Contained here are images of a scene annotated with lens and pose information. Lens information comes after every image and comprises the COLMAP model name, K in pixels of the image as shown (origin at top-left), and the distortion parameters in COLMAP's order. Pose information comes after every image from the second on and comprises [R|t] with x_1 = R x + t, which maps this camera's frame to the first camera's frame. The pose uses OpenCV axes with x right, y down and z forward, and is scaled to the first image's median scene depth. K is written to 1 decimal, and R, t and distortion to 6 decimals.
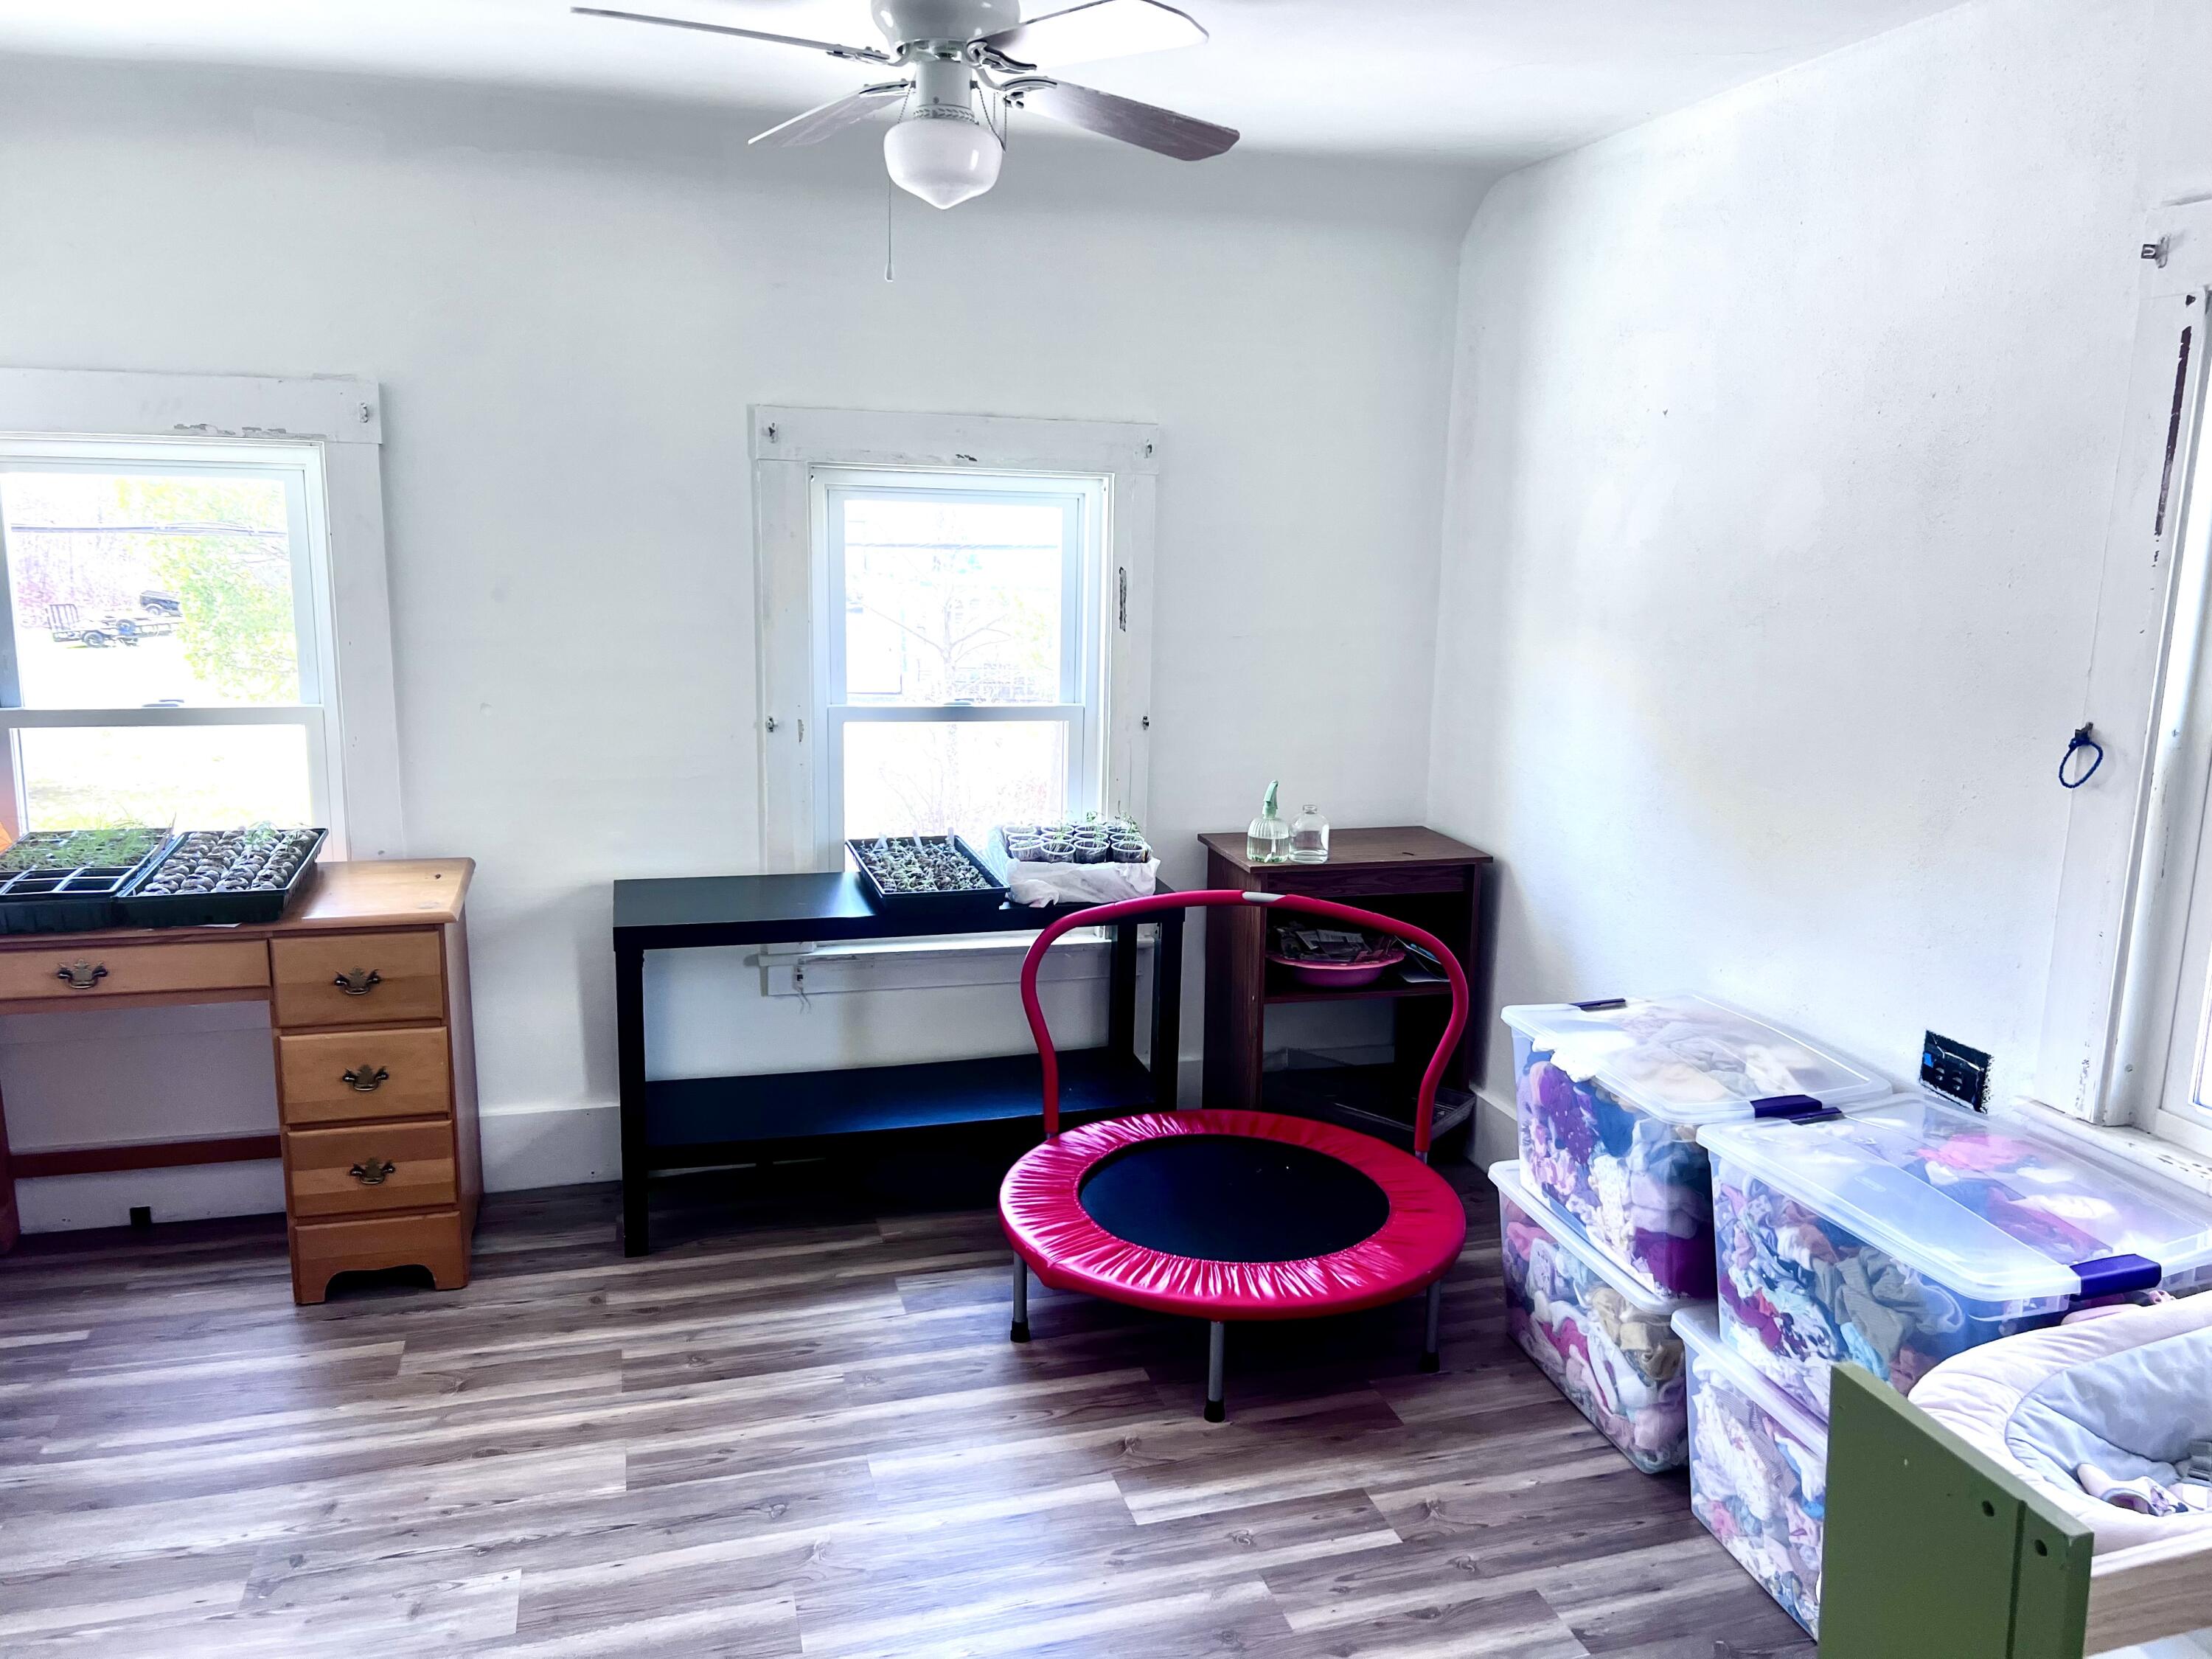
lens RADIAL K [[1680.0, 0, 1103.6], [0, 1680.0, 816.9], [0, 0, 1]] dist [0.059482, -0.062015]
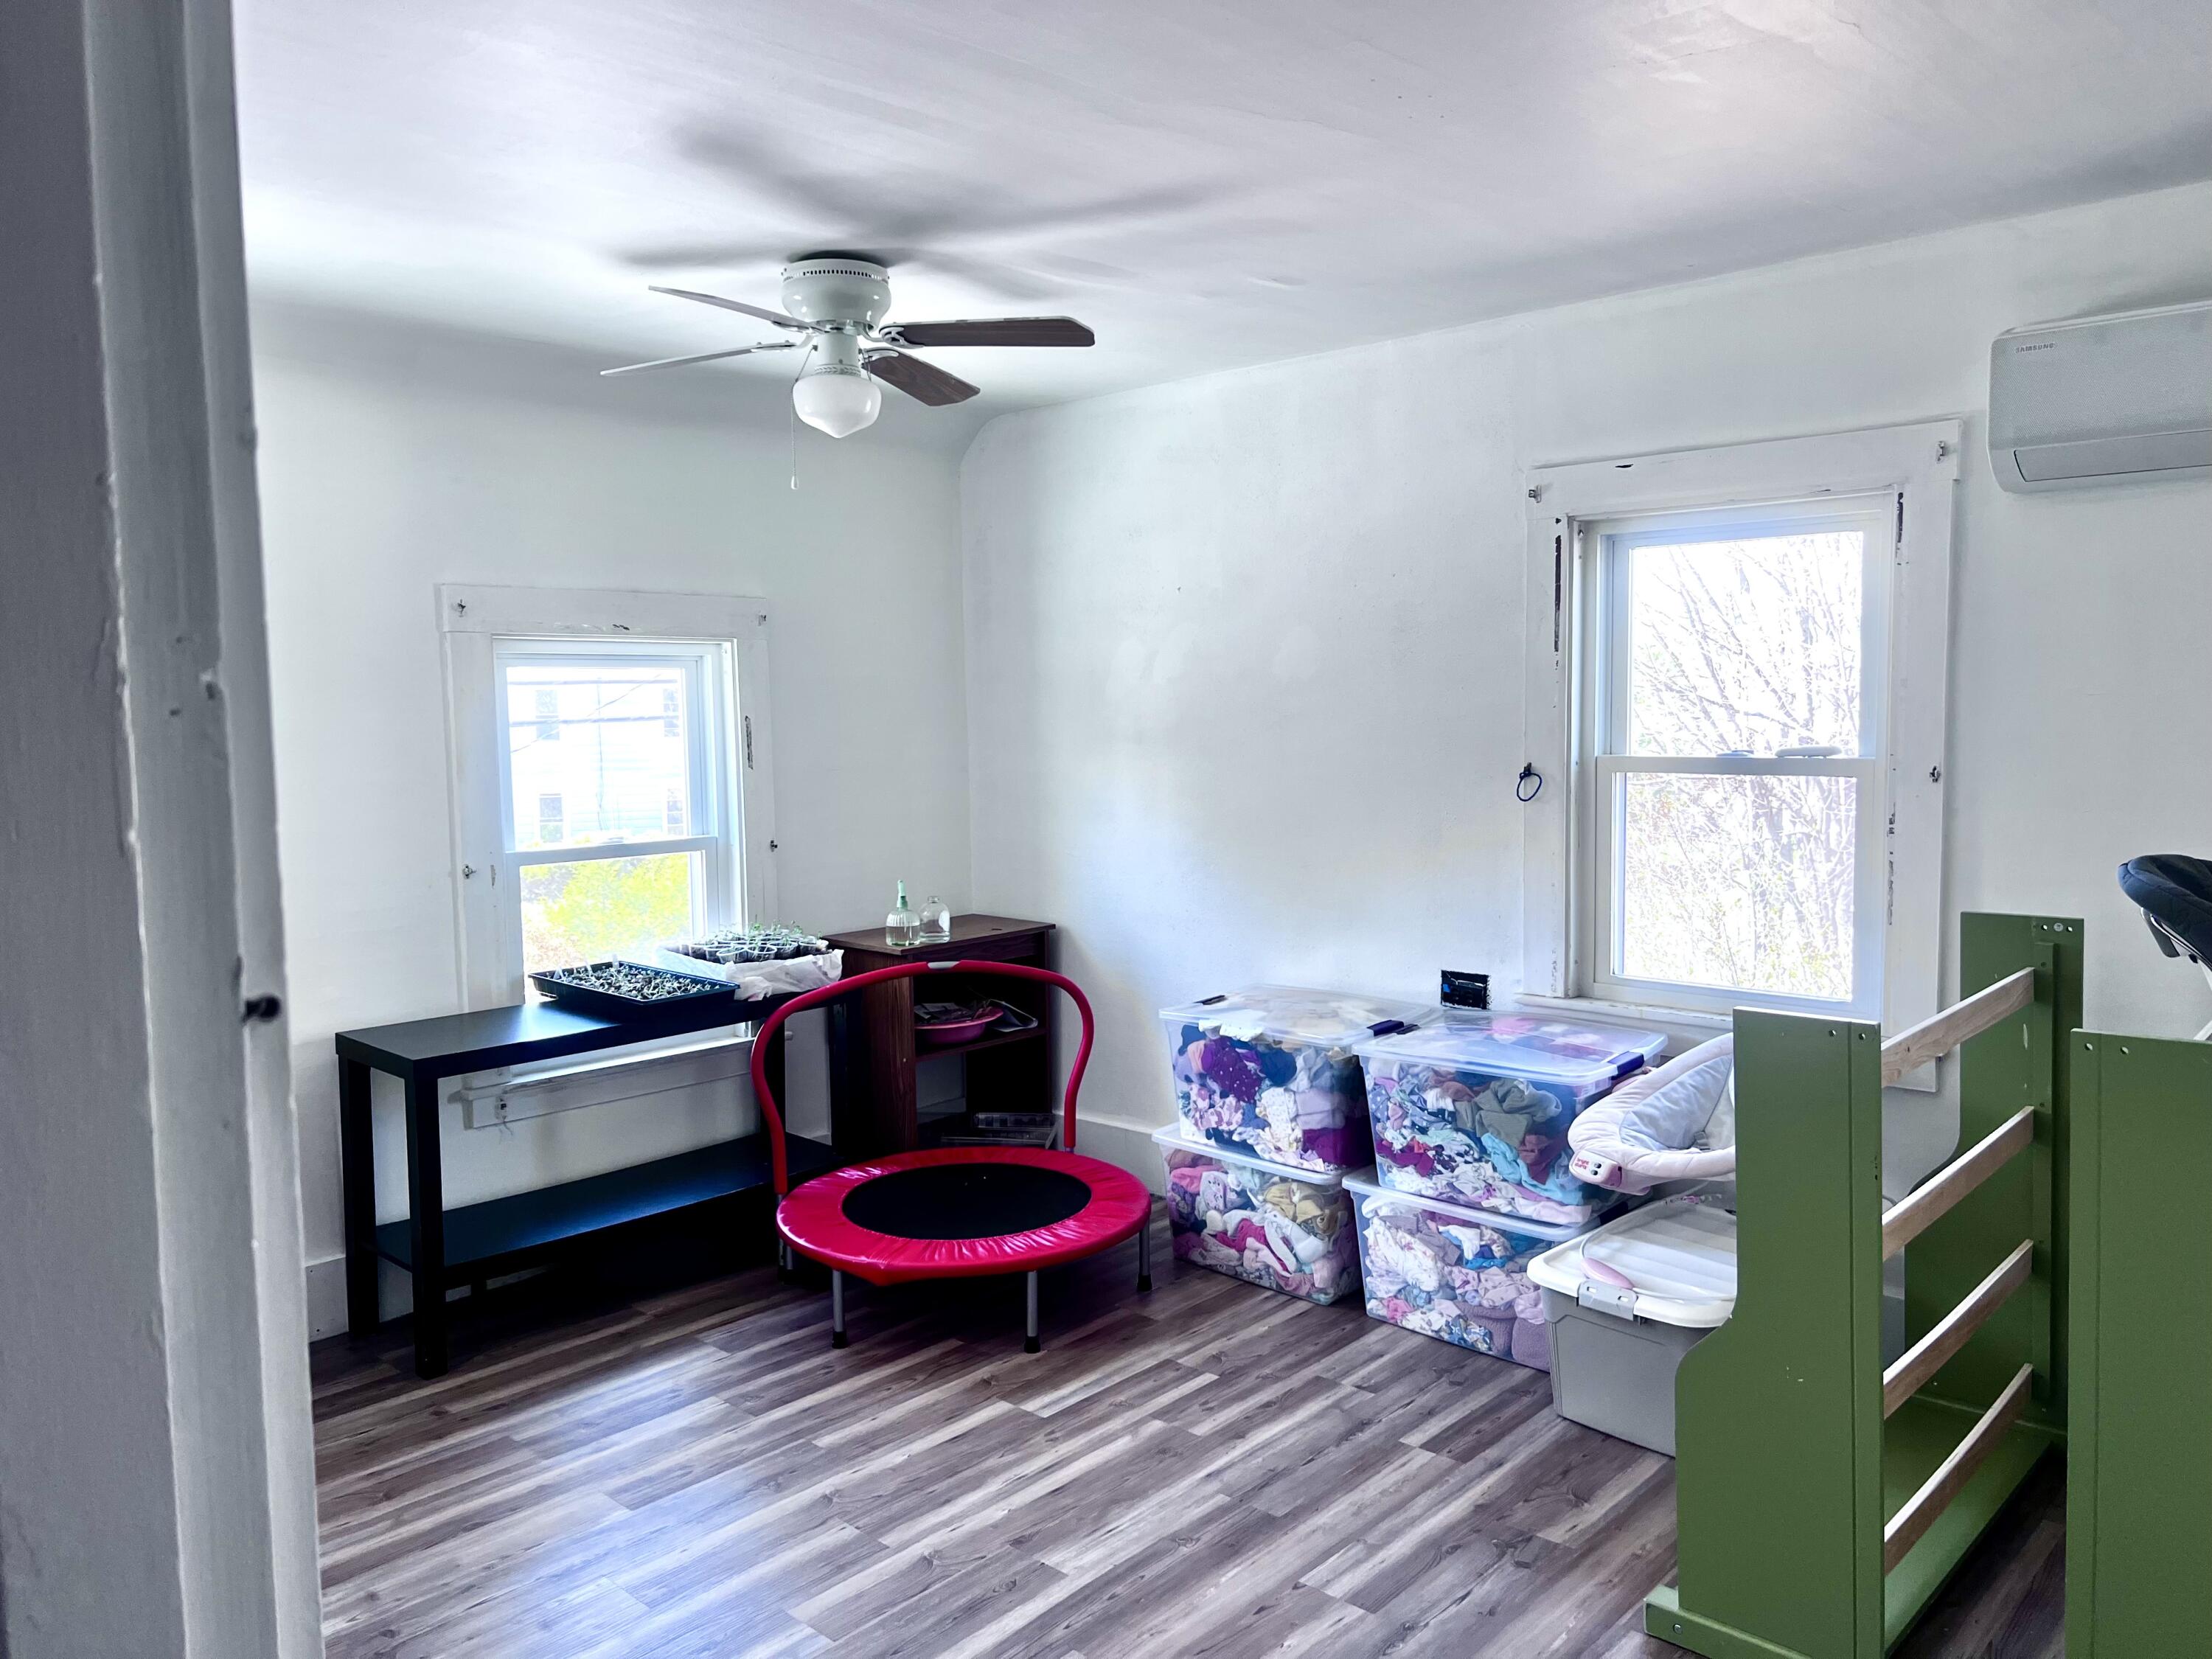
lens RADIAL K [[1680.0, 0, 1087.1], [0, 1680.0, 815.2], [0, 0, 1]] dist [0.059482, -0.062015]
pose [[0.861153, -0.071968, 0.503226, -0.526208], [0.127053, 0.988981, -0.075984, 0.055894], [-0.492213, 0.129370, 0.860808, -0.183315]]
